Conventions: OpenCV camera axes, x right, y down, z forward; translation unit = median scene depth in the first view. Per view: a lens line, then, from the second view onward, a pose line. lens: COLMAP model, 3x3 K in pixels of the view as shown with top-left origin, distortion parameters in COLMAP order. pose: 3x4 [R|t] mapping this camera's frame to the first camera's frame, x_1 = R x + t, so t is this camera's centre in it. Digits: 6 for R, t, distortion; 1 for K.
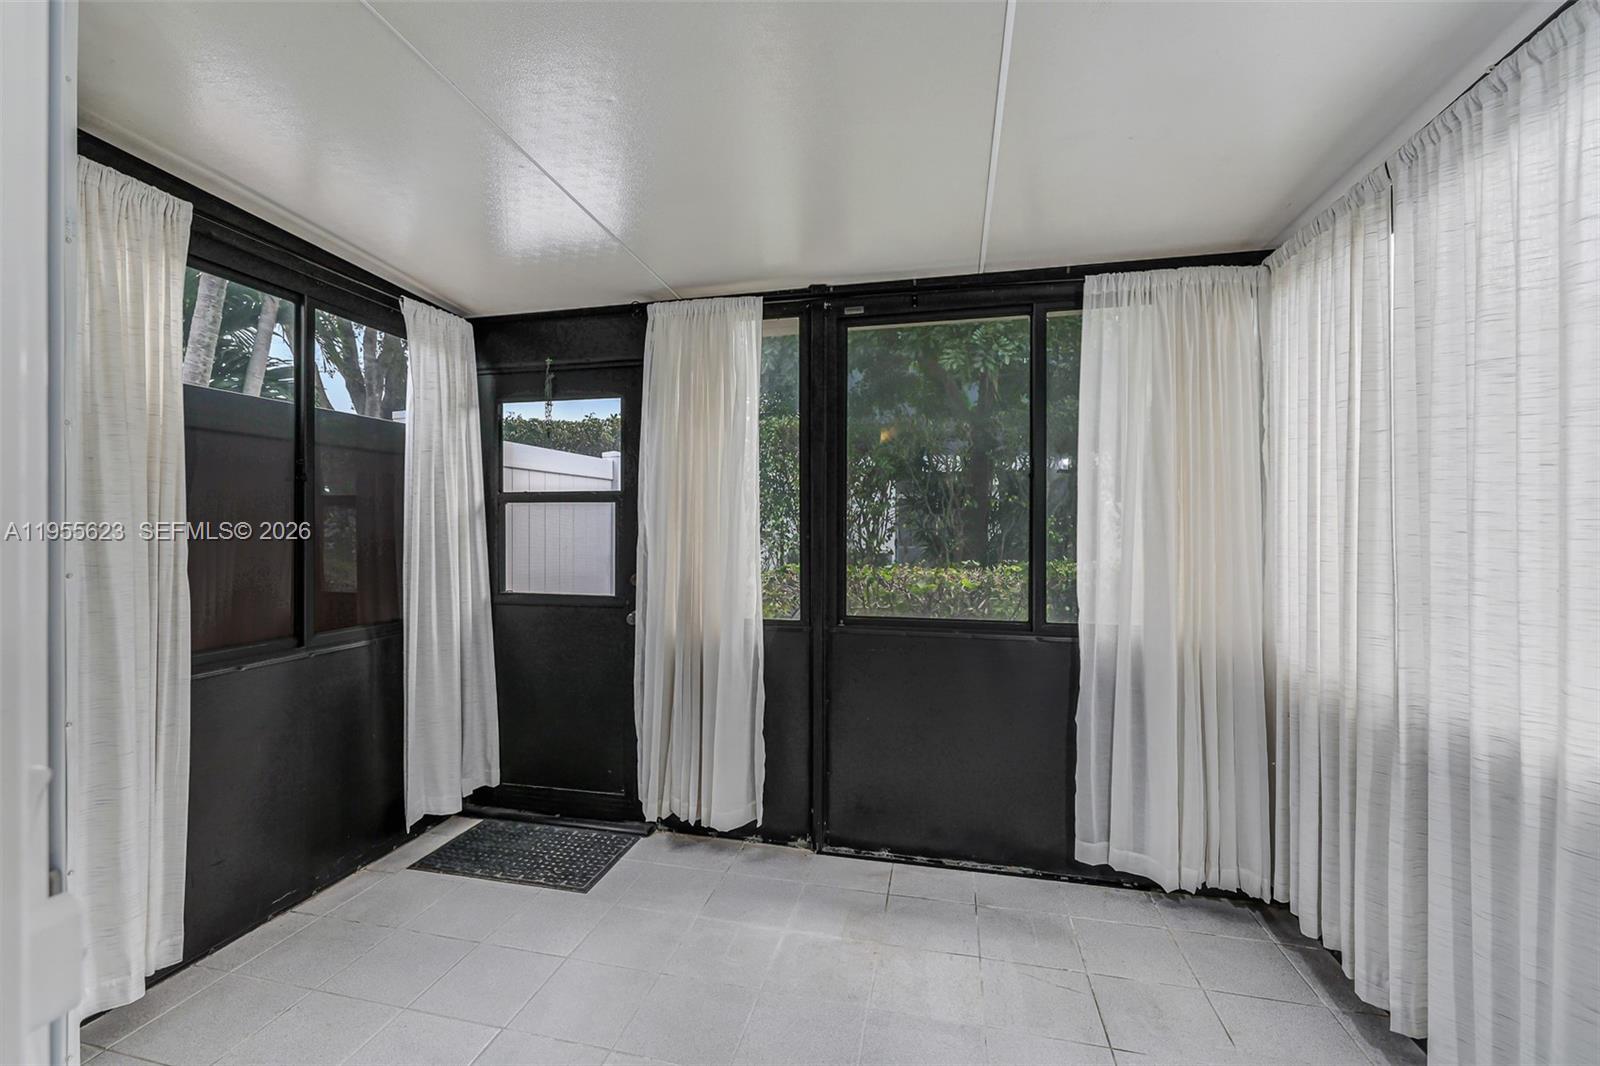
lens RADIAL K [[669.5, 0, 791.9], [0, 669.5, 526.8], [0, 0, 1]] dist [0.001480, 0.000066]
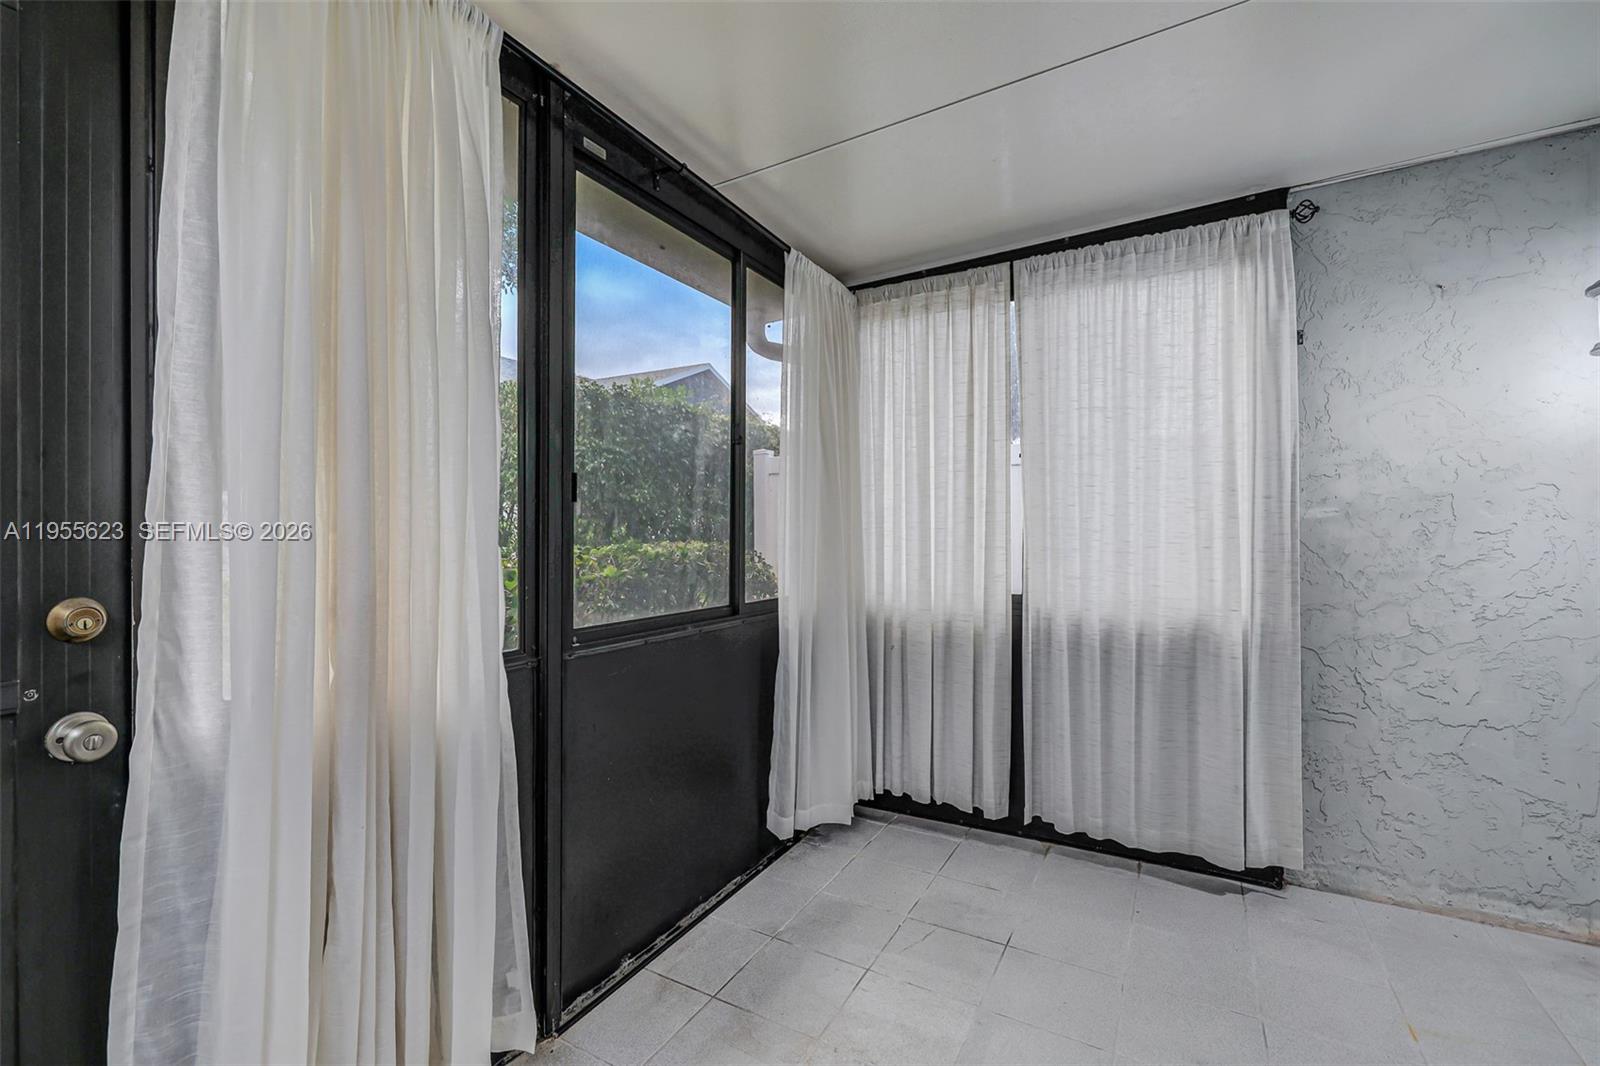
lens RADIAL K [[685.8, 0, 770.5], [0, 685.8, 534.0], [0, 0, 1]] dist [0.001558, 0.000083]
pose [[0.309452, -0.007042, 0.950889, -0.522191], [-0.006118, 0.999937, 0.009396, 0.039789], [-0.950896, -0.008725, 0.309389, 0.694518]]
